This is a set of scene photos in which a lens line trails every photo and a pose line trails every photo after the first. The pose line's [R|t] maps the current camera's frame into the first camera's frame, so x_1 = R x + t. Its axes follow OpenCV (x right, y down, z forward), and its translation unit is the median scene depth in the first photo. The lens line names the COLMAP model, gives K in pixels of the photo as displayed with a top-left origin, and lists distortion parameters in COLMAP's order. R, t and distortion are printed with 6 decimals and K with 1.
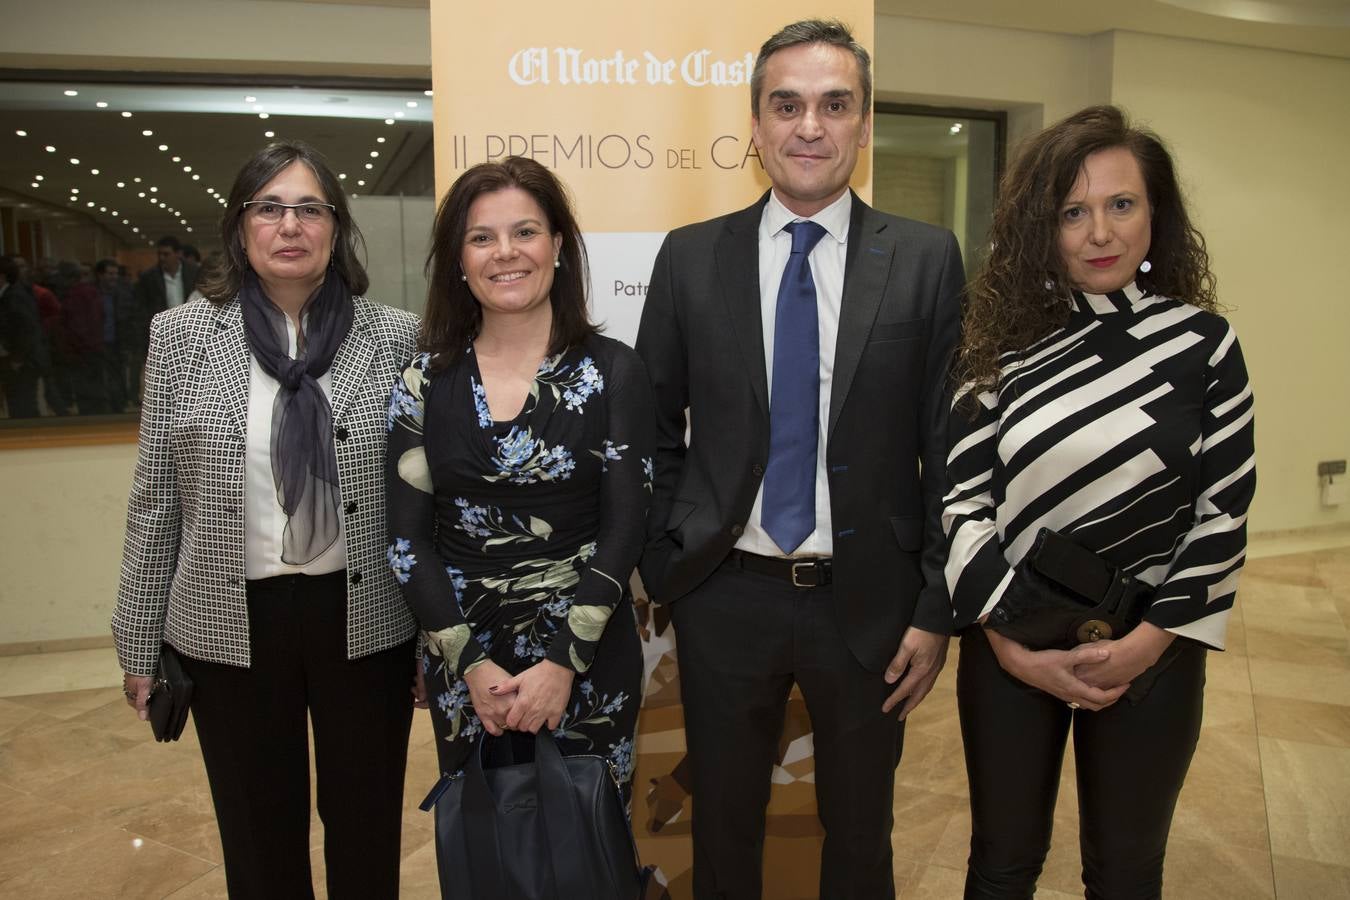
lens RADIAL K [[1109.7, 0, 664.9], [0, 1109.7, 460.9], [0, 0, 1]] dist [-0.133786, 0.089889]
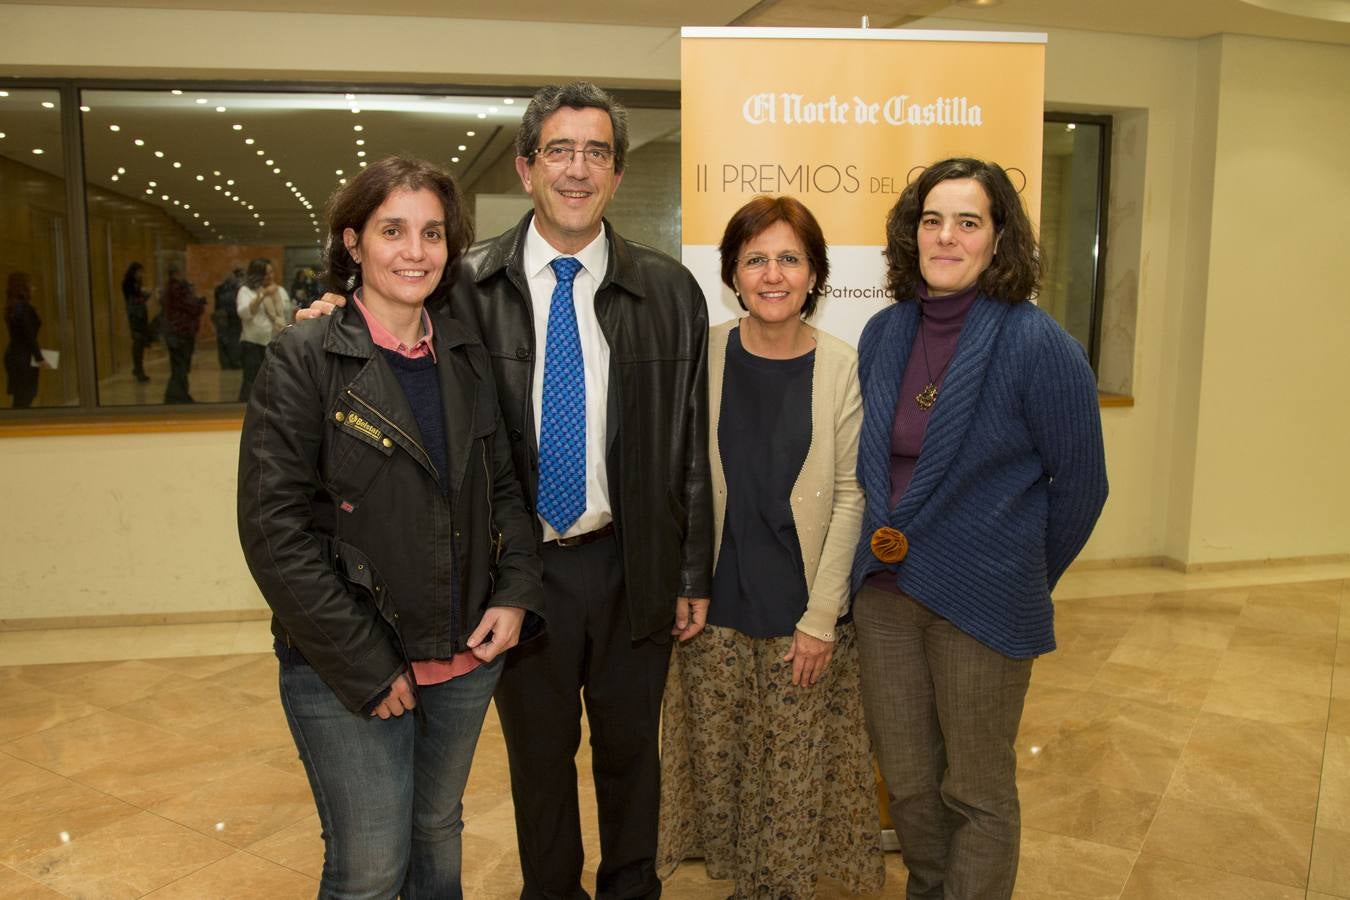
lens RADIAL K [[1248.2, 0, 649.4], [0, 1248.2, 485.7], [0, 0, 1]] dist [-0.133397, 0.099503]
pose [[0.995907, 0.023292, -0.087335, 0.001535], [-0.023281, 0.999728, 0.001142, 0.038186], [0.087338, 0.000896, 0.996178, -0.240685]]
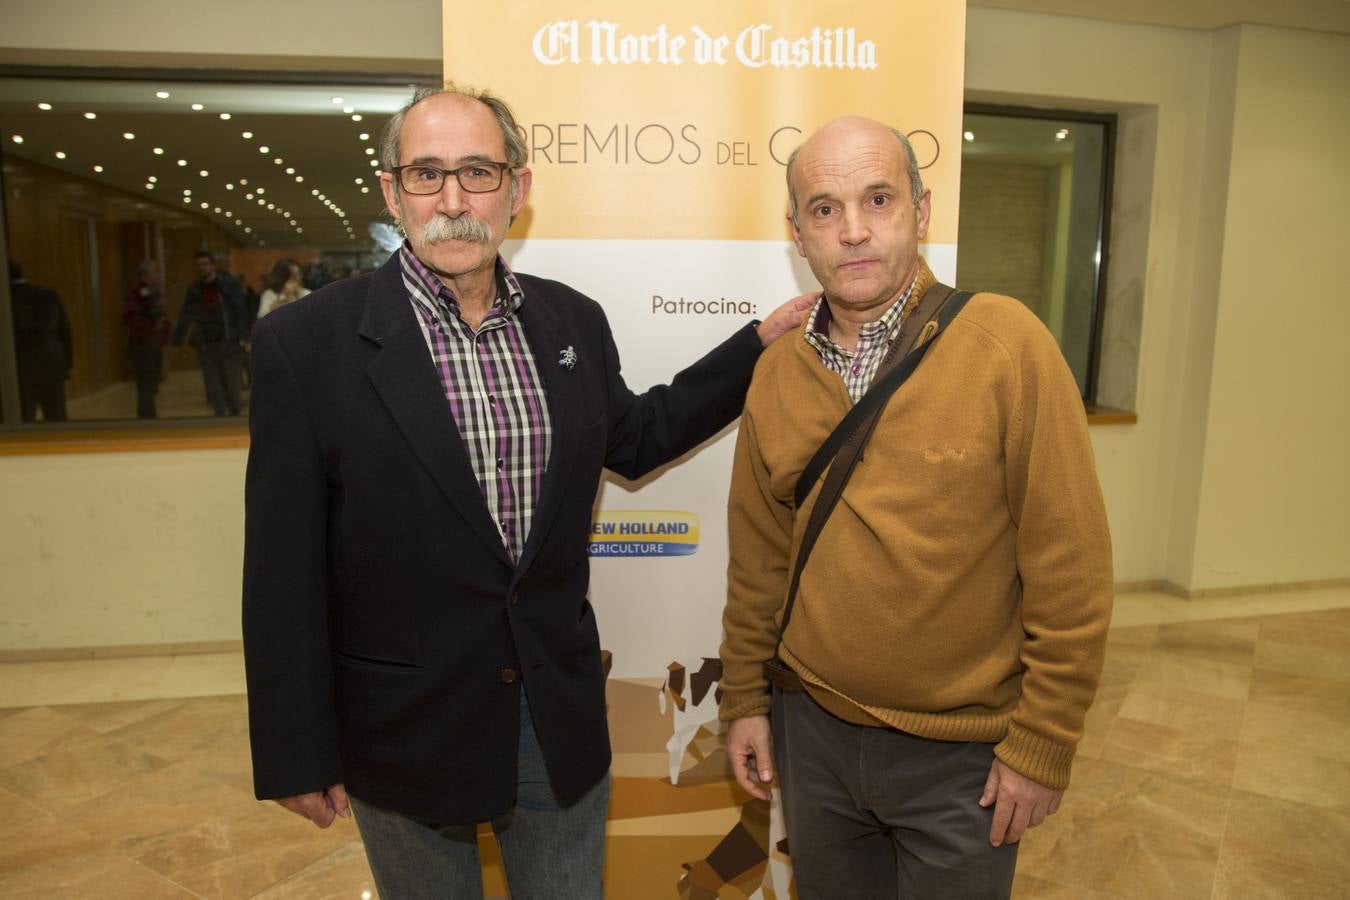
lens RADIAL K [[1071.4, 0, 665.6], [0, 1071.4, 481.9], [0, 0, 1]] dist [-0.130602, 0.073770]
pose [[0.995594, 0.032197, -0.088073, 0.031067], [-0.030436, 0.999311, 0.021262, -0.026935], [0.088696, -0.018488, 0.995887, 0.128614]]
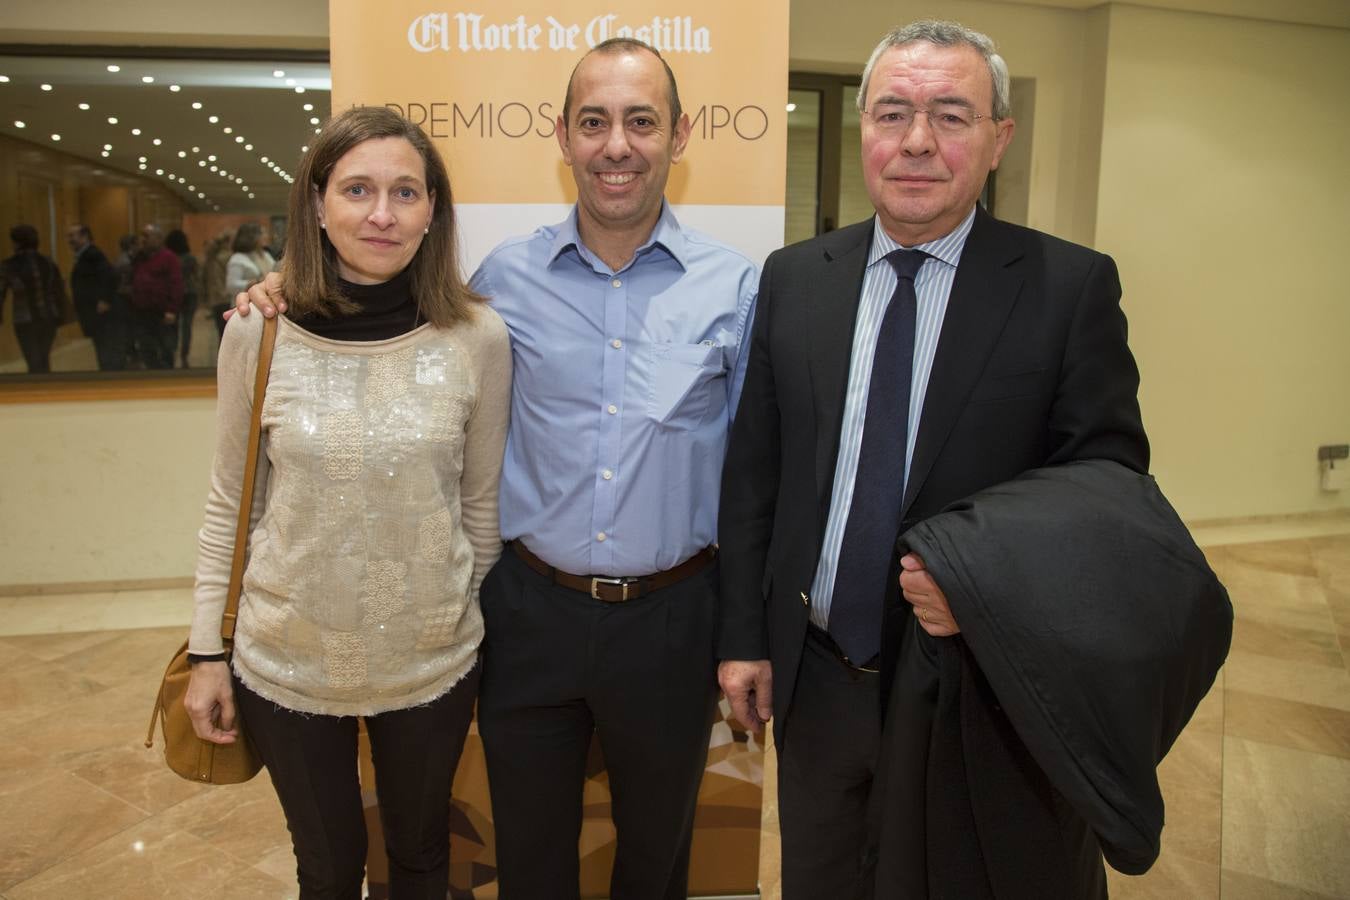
lens RADIAL K [[1042.0, 0, 620.6], [0, 1042.0, 425.7], [0, 0, 1]] dist [-0.129101, 0.078259]
pose [[0.996171, 0.026754, -0.083227, 0.093188], [-0.026145, 0.999623, 0.008398, -0.015800], [0.083420, -0.006190, 0.996495, 0.071760]]
